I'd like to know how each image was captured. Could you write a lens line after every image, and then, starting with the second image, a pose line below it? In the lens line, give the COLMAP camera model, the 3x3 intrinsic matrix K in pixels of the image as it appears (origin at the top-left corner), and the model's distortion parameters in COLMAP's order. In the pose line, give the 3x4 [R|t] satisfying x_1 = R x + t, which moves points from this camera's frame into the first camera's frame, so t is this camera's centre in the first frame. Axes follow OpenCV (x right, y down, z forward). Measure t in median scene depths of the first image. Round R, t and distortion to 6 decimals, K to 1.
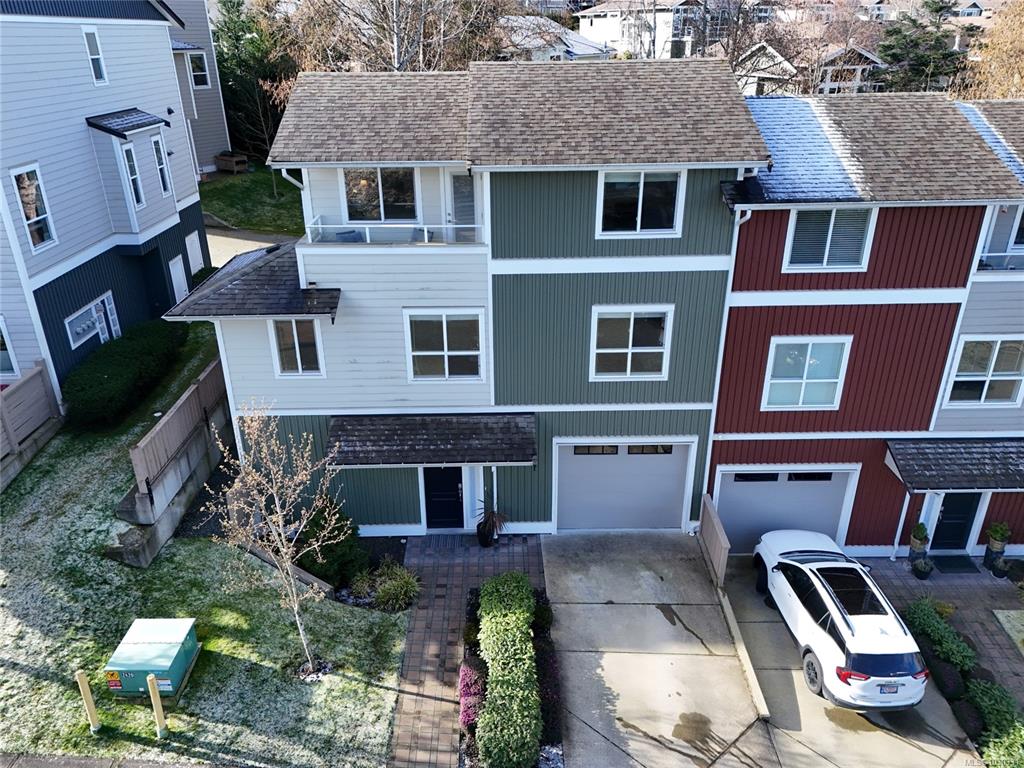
lens RADIAL K [[753.5, 0, 512.0], [0, 753.5, 384.0], [0, 0, 1]] dist [0.007459, 0.001188]
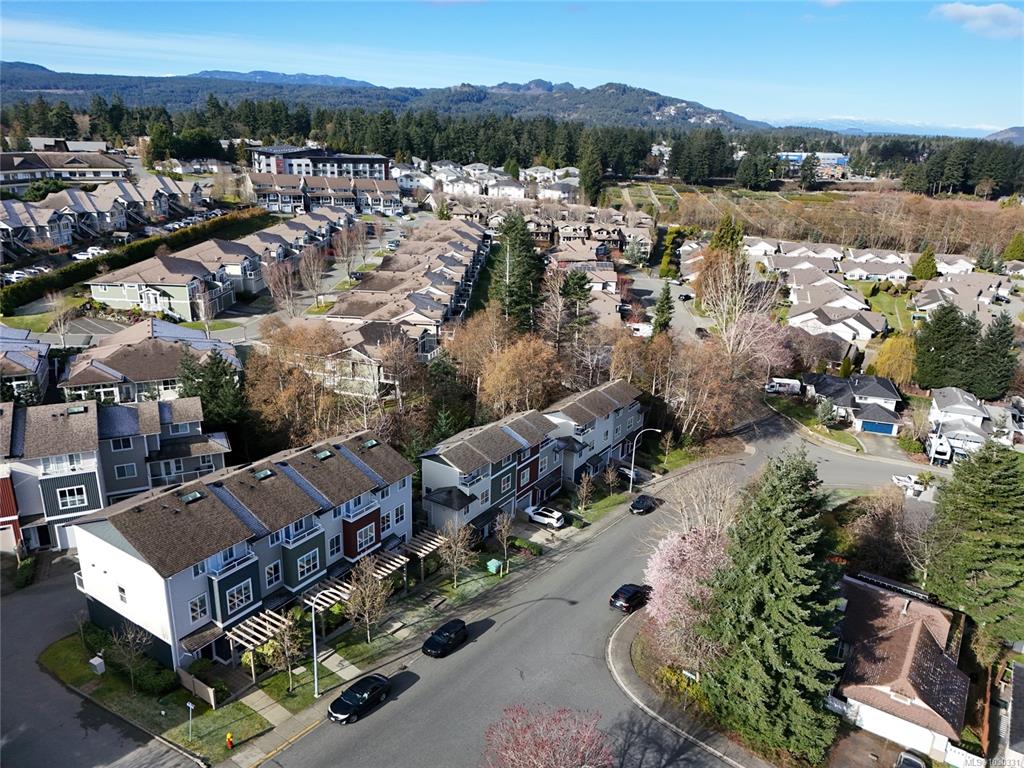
lens RADIAL K [[753.5, 0, 512.0], [0, 753.5, 384.0], [0, 0, 1]] dist [0.007459, 0.001188]
pose [[0.565367, -0.246587, 0.787118, -3.607515], [0.318688, 0.945468, 0.067289, -1.002263], [-0.760788, 0.212802, 0.613121, -2.254588]]
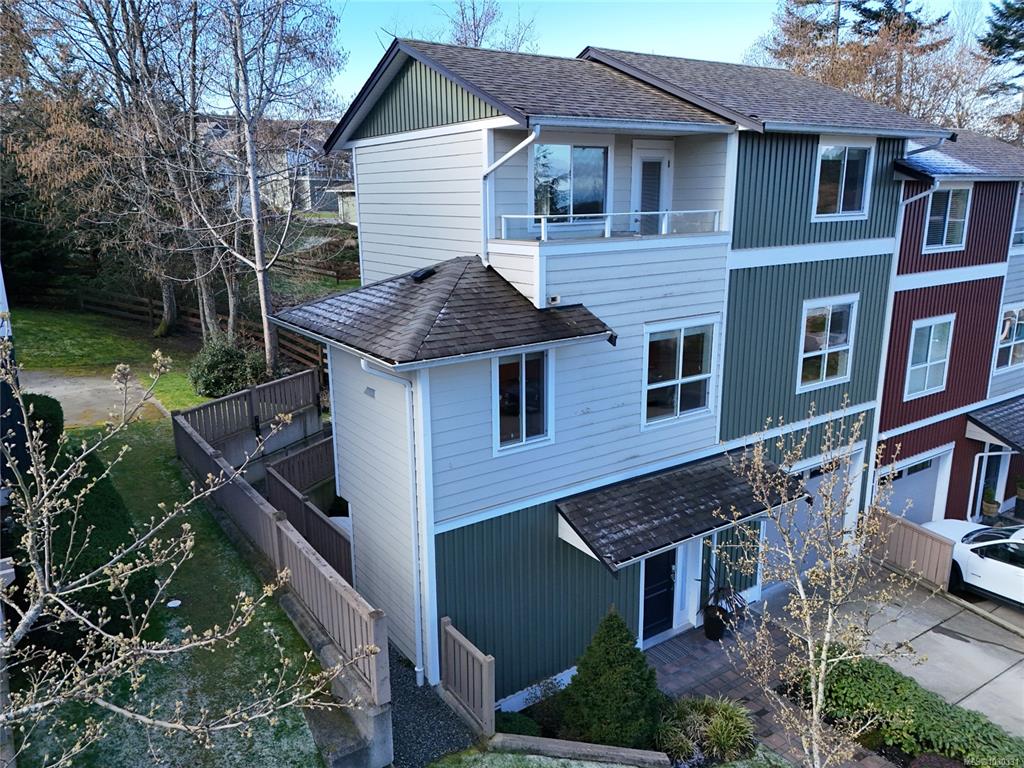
lens RADIAL K [[753.5, 0, 512.0], [0, 753.5, 384.0], [0, 0, 1]] dist [0.007459, 0.001188]
pose [[0.834687, -0.134304, 0.534097, -0.631463], [0.234684, 0.964087, -0.124336, 0.016344], [-0.498217, 0.229126, 0.836230, 0.447076]]
